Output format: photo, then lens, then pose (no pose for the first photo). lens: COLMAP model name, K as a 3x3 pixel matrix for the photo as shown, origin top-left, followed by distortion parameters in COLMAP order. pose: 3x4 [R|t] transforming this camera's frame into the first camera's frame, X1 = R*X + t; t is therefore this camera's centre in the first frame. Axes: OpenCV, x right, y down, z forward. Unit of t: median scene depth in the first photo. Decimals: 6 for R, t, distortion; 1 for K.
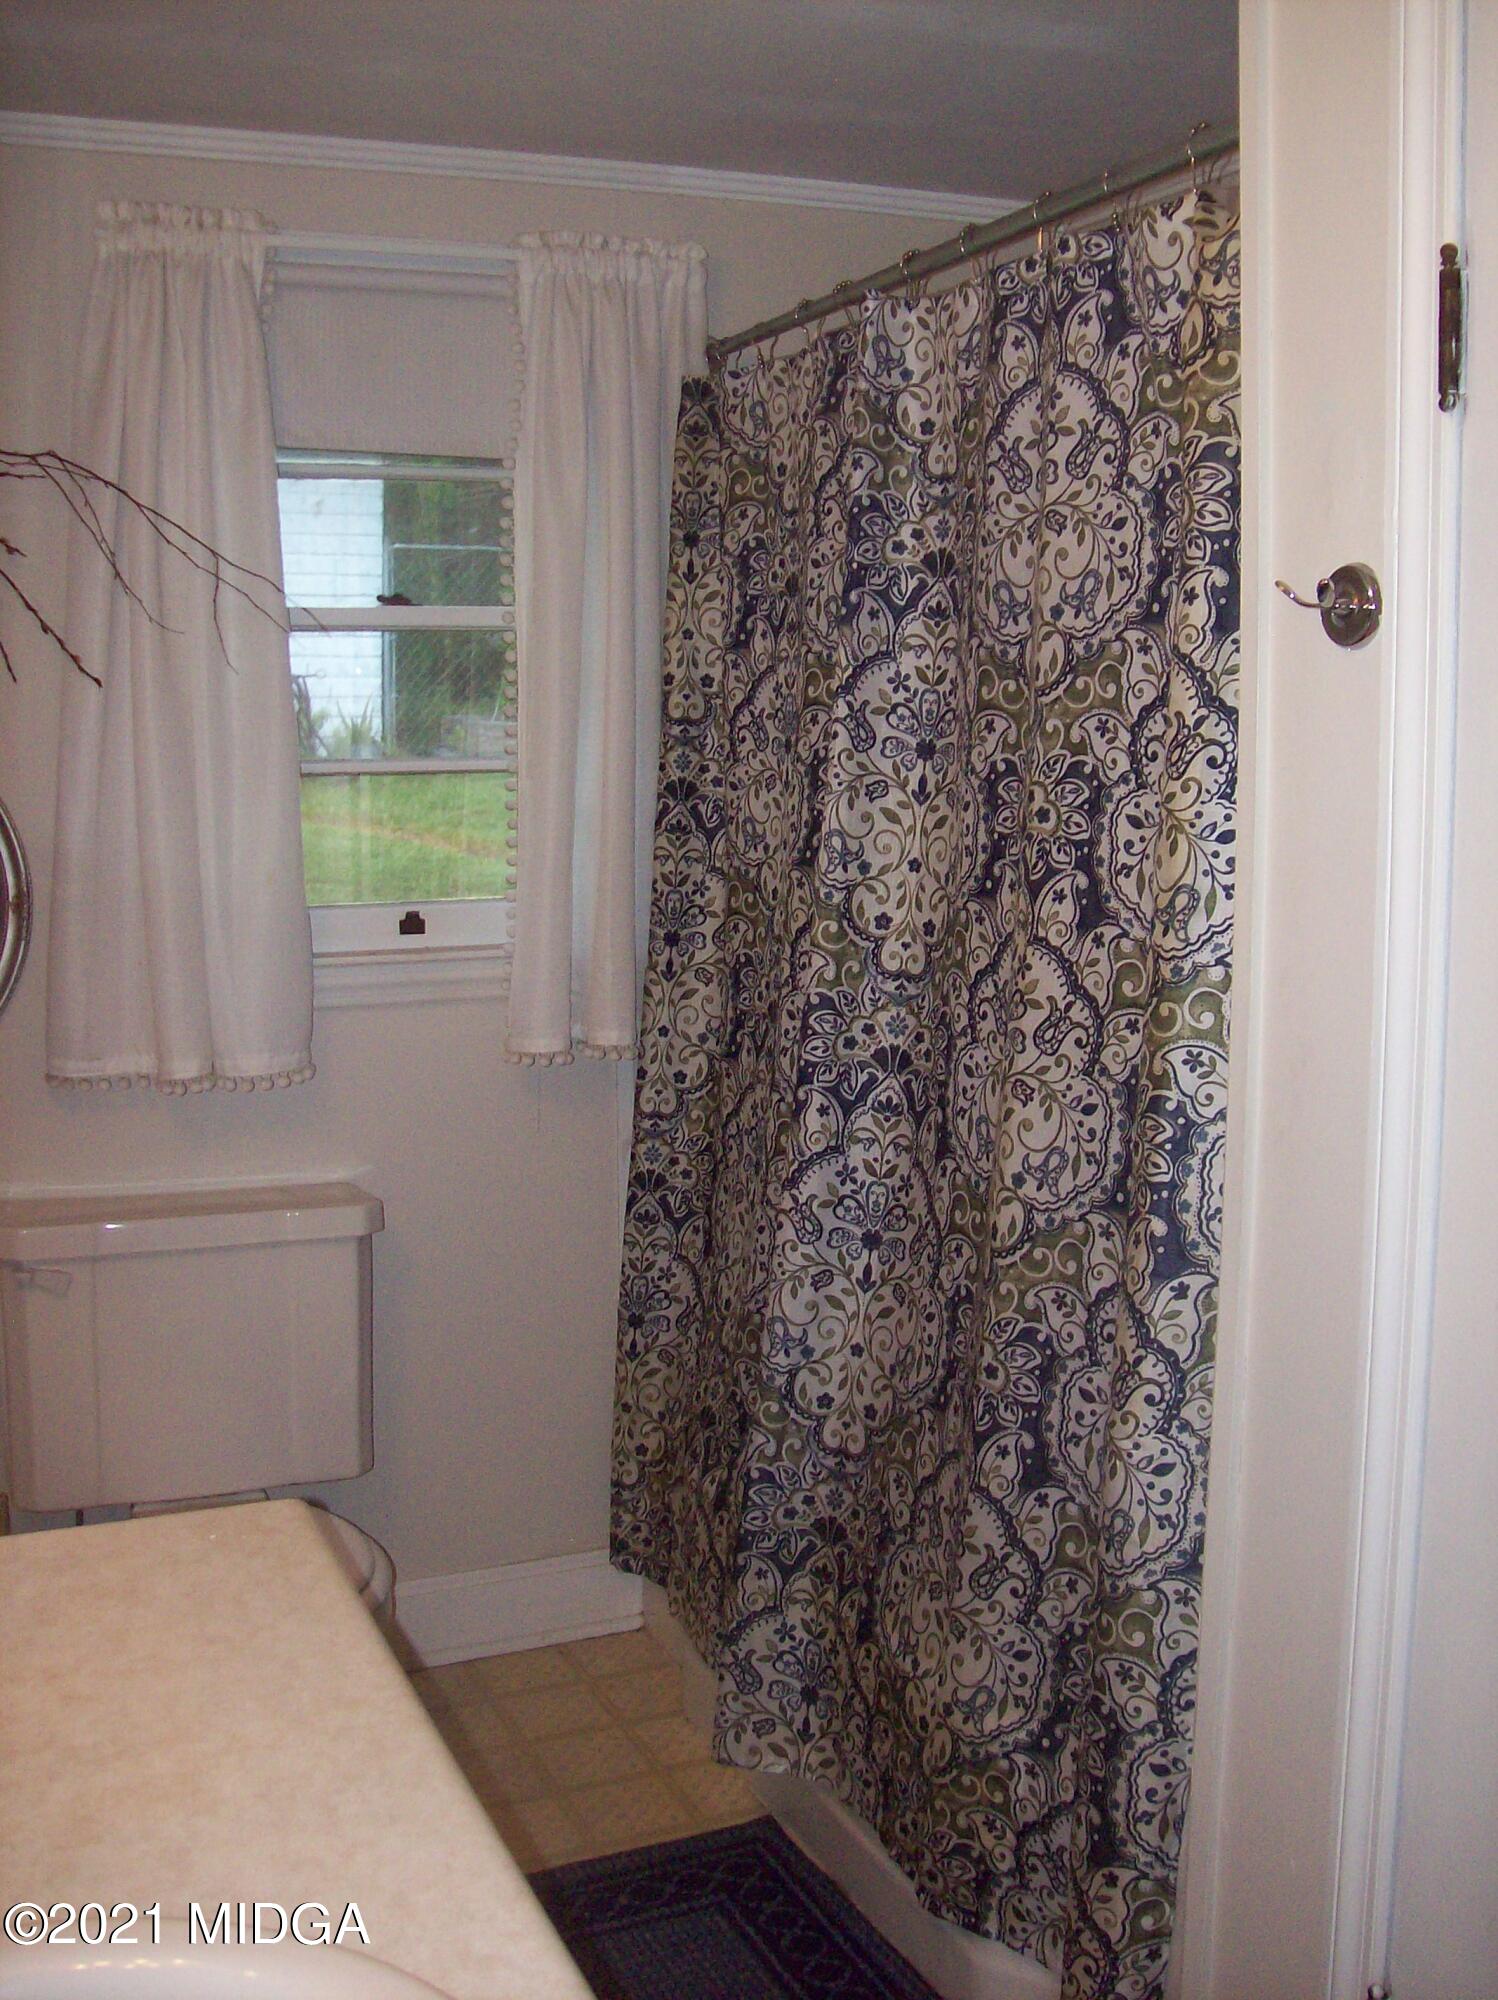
lens RADIAL K [[2105.4, 0, 743.9], [0, 2105.4, 1005.4], [0, 0, 1]] dist [-0.138169, 0.000000]
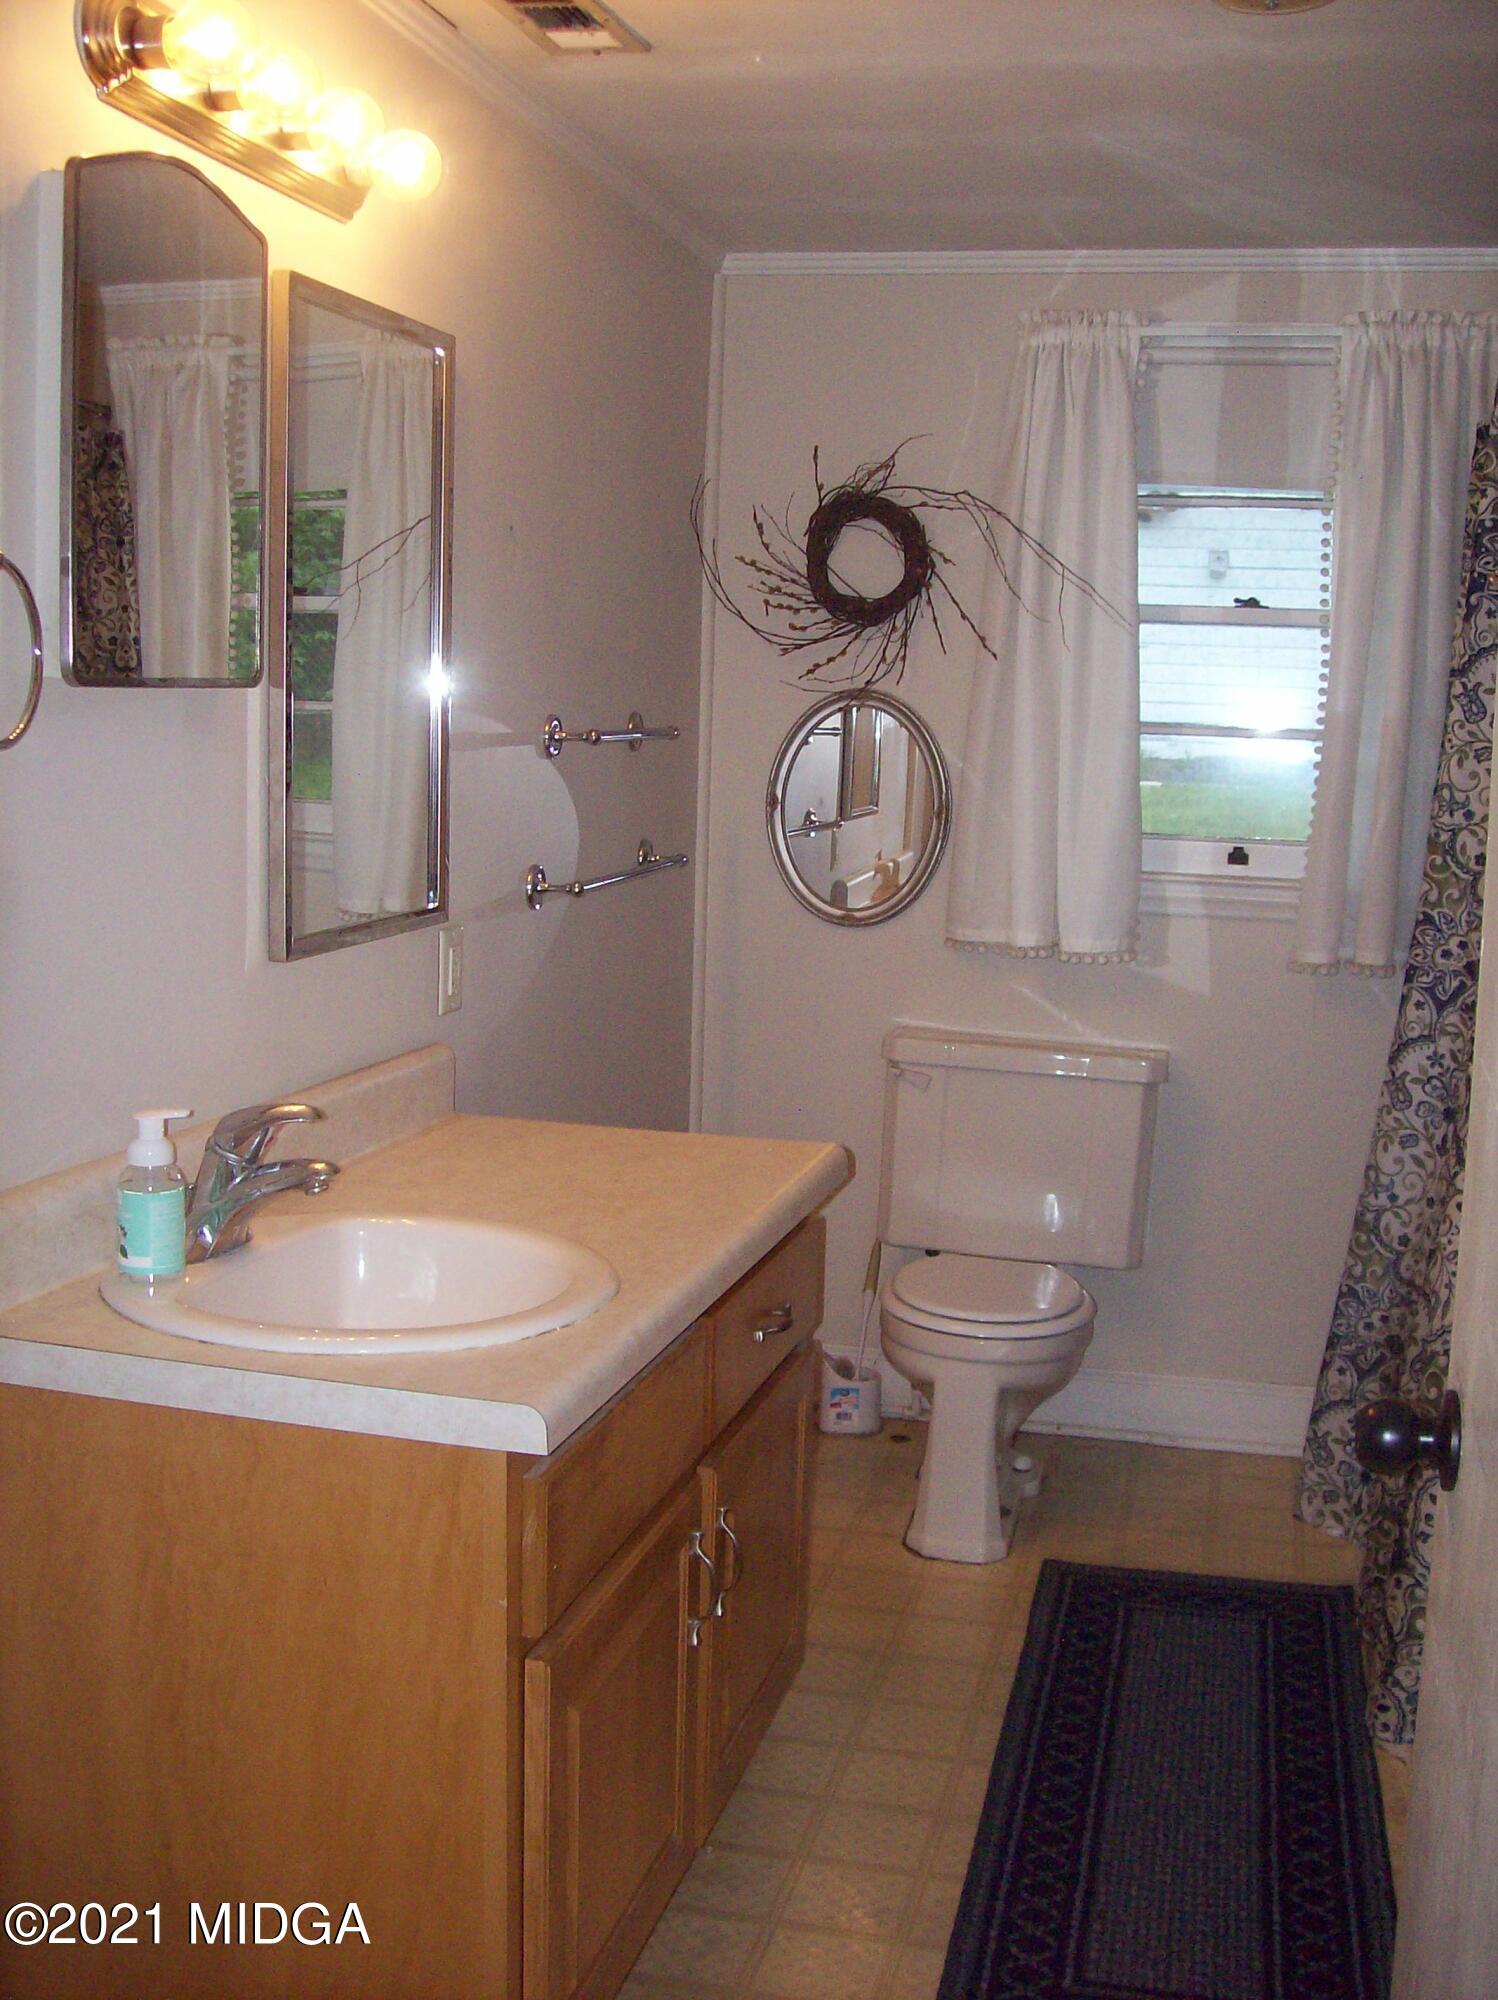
lens RADIAL K [[2105.4, 0, 753.3], [0, 2105.4, 995.1], [0, 0, 1]] dist [-0.138169, 0.000000]
pose [[0.794557, 0.107860, -0.597533, 0.447513], [-0.116646, 0.992881, 0.024117, 0.058406], [0.595881, 0.050537, 0.801481, -0.226112]]
